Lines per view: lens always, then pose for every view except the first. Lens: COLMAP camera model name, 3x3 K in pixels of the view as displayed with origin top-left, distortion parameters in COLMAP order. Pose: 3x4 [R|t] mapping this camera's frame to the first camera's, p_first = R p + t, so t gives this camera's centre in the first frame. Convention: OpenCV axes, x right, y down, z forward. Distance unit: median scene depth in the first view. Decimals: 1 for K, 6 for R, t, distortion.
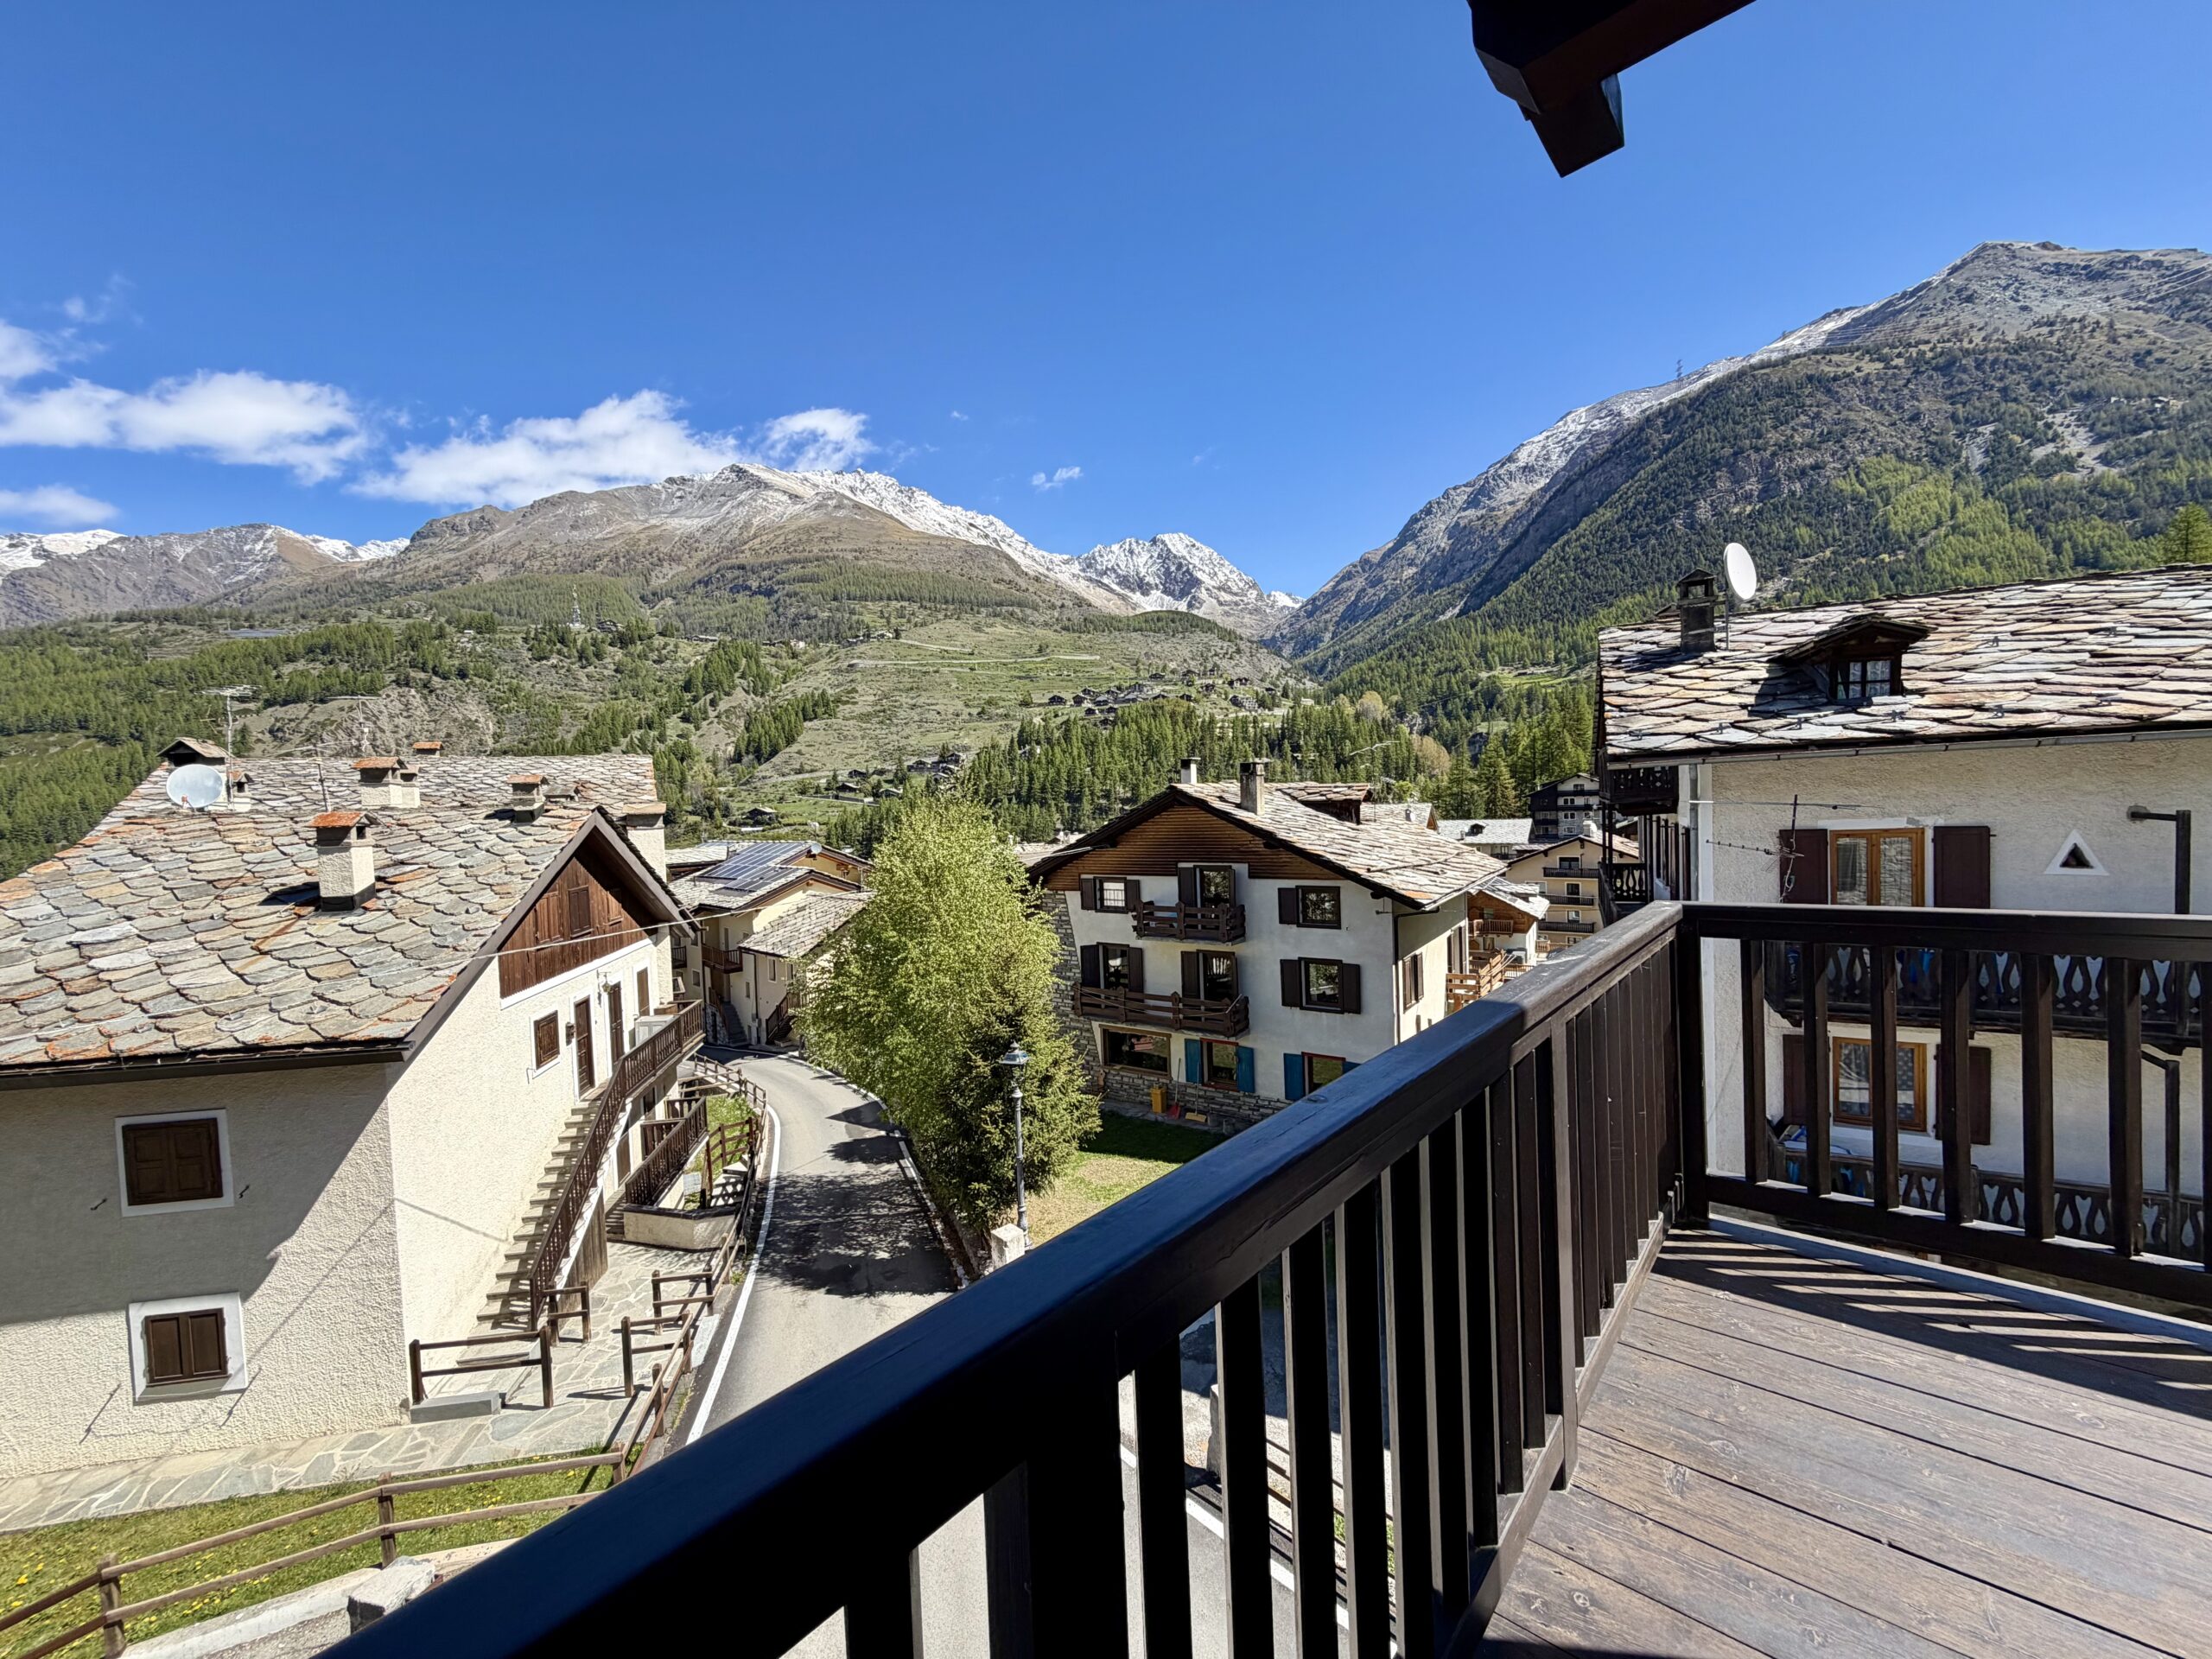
lens RADIAL K [[880.7, 0, 1091.1], [0, 880.7, 829.3], [0, 0, 1]] dist [-0.001461, 0.001010]
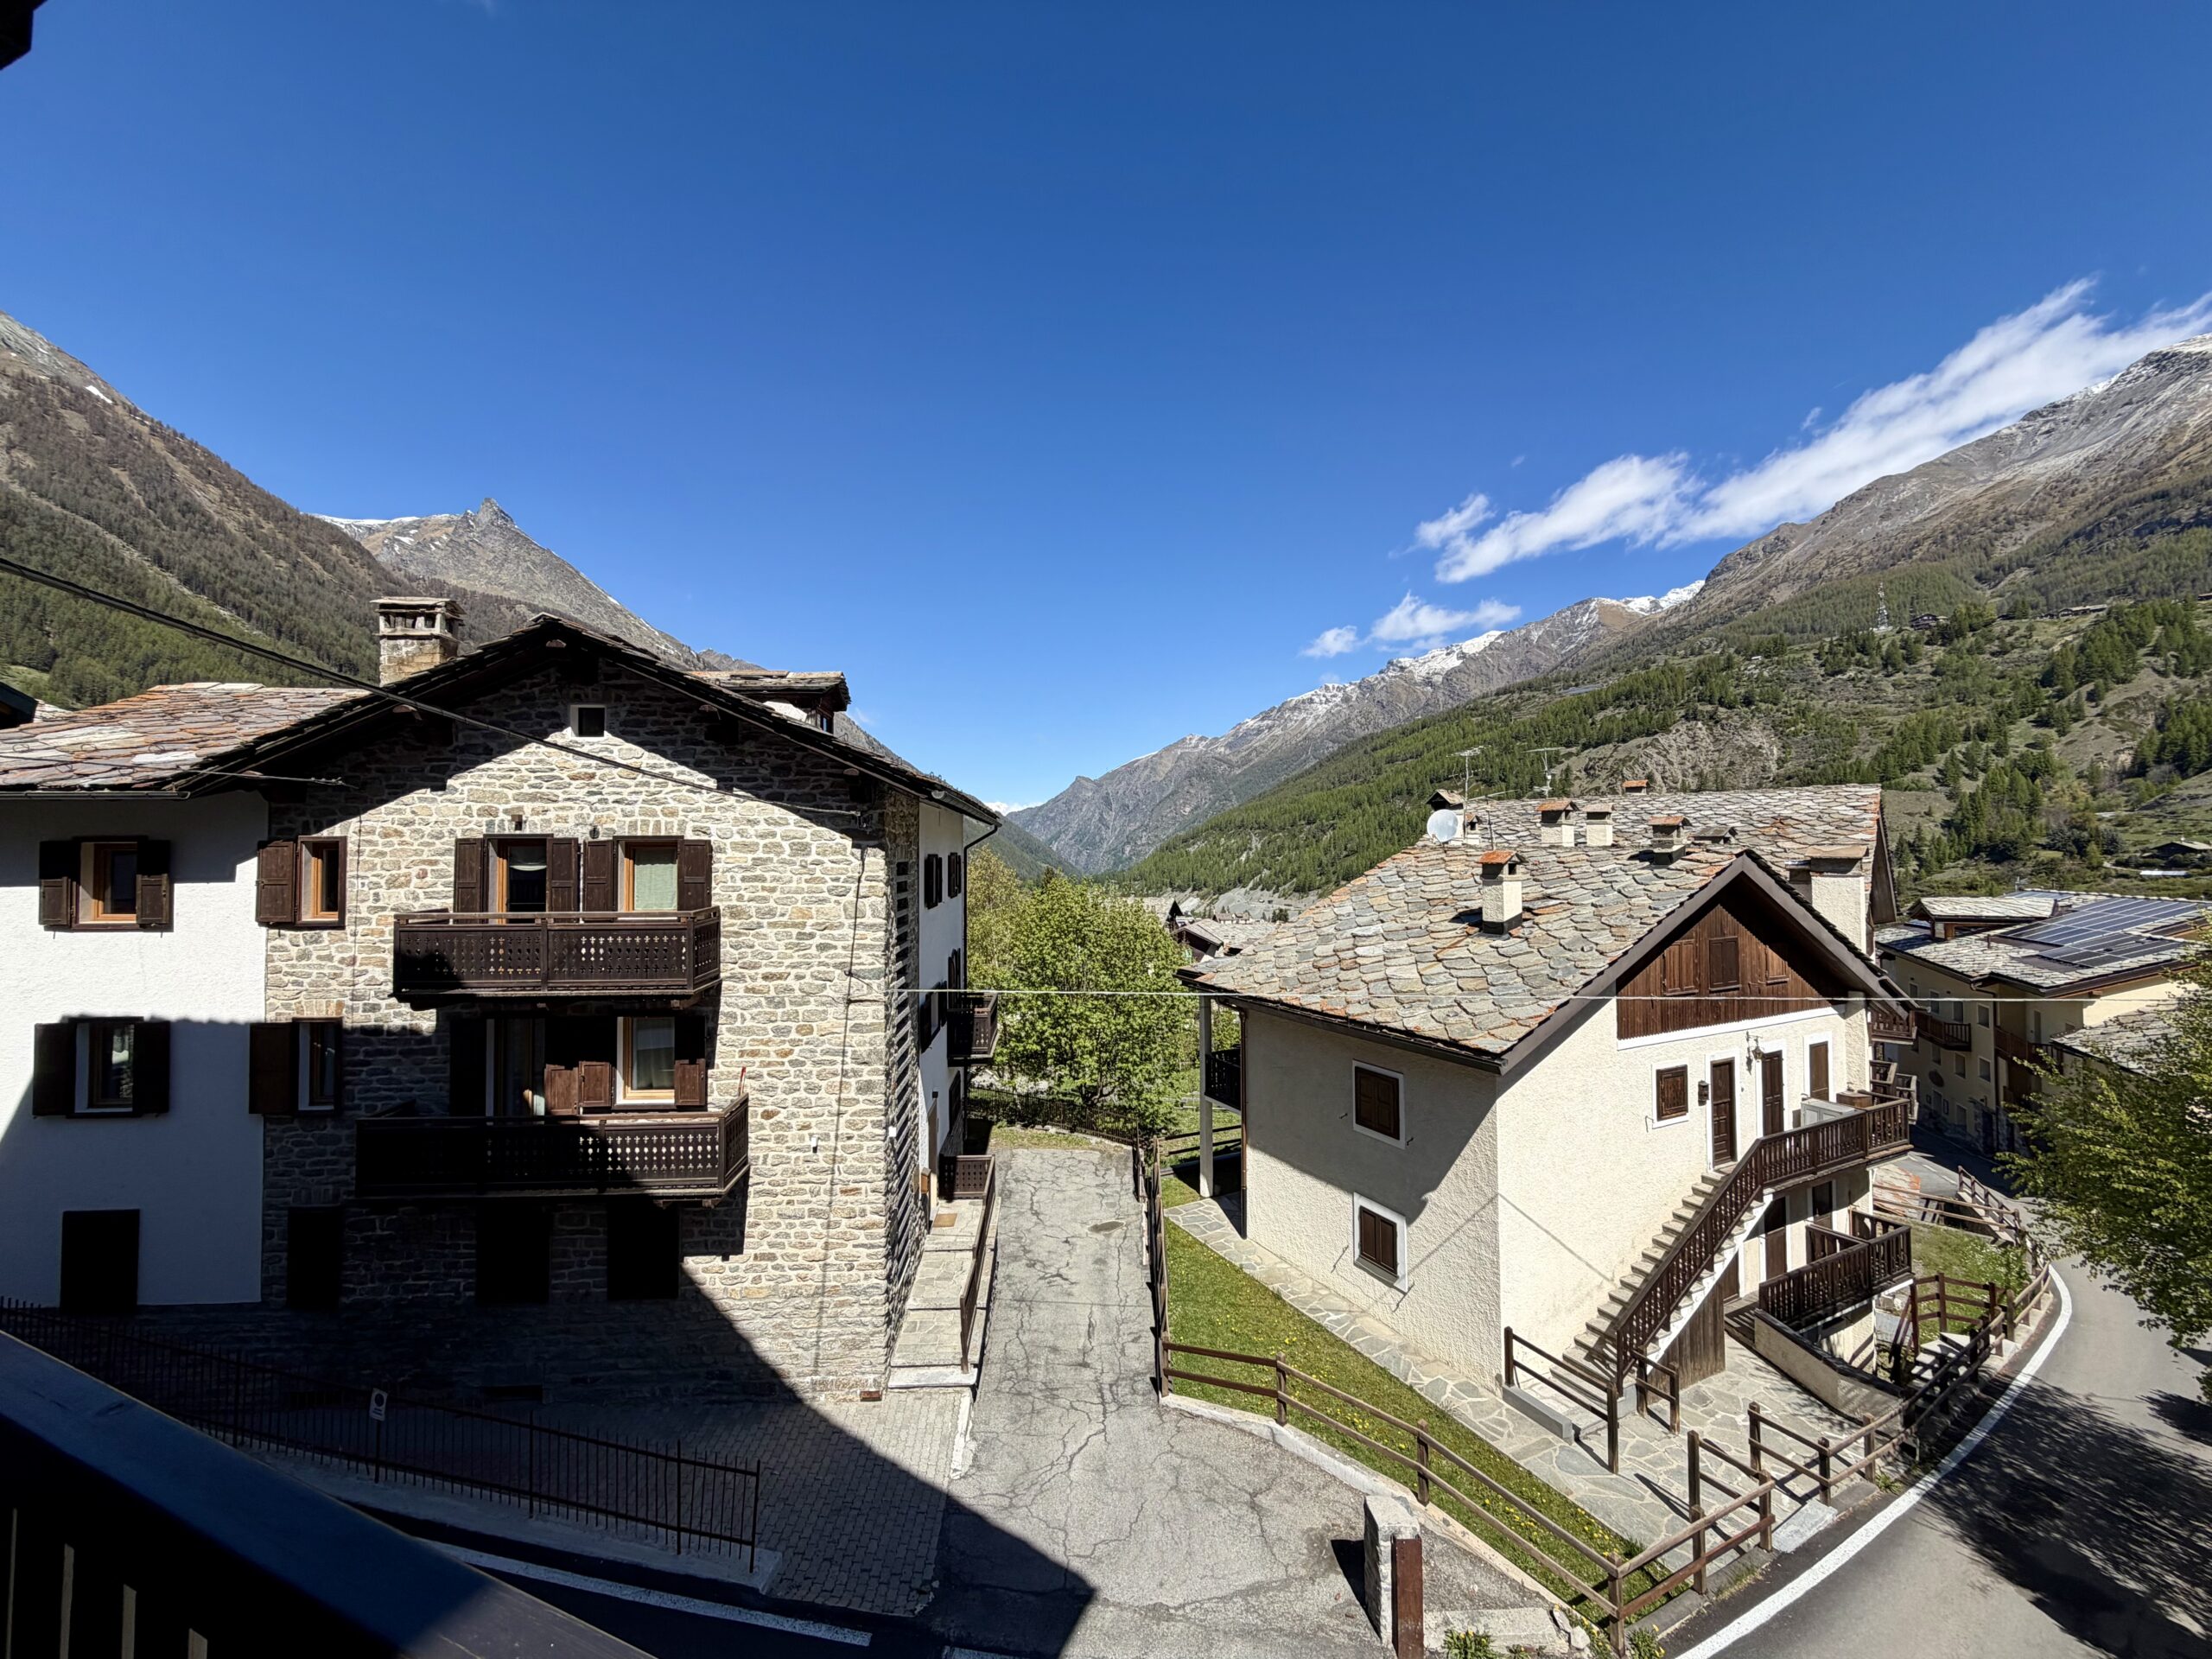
lens RADIAL K [[880.7, 0, 1113.1], [0, 880.7, 831.3], [0, 0, 1]] dist [-0.001461, 0.001010]
pose [[0.316366, 0.011144, -0.948572, 0.069843], [-0.037477, 0.999297, -0.000759, -0.016261], [0.947896, 0.035790, 0.316562, 0.081276]]
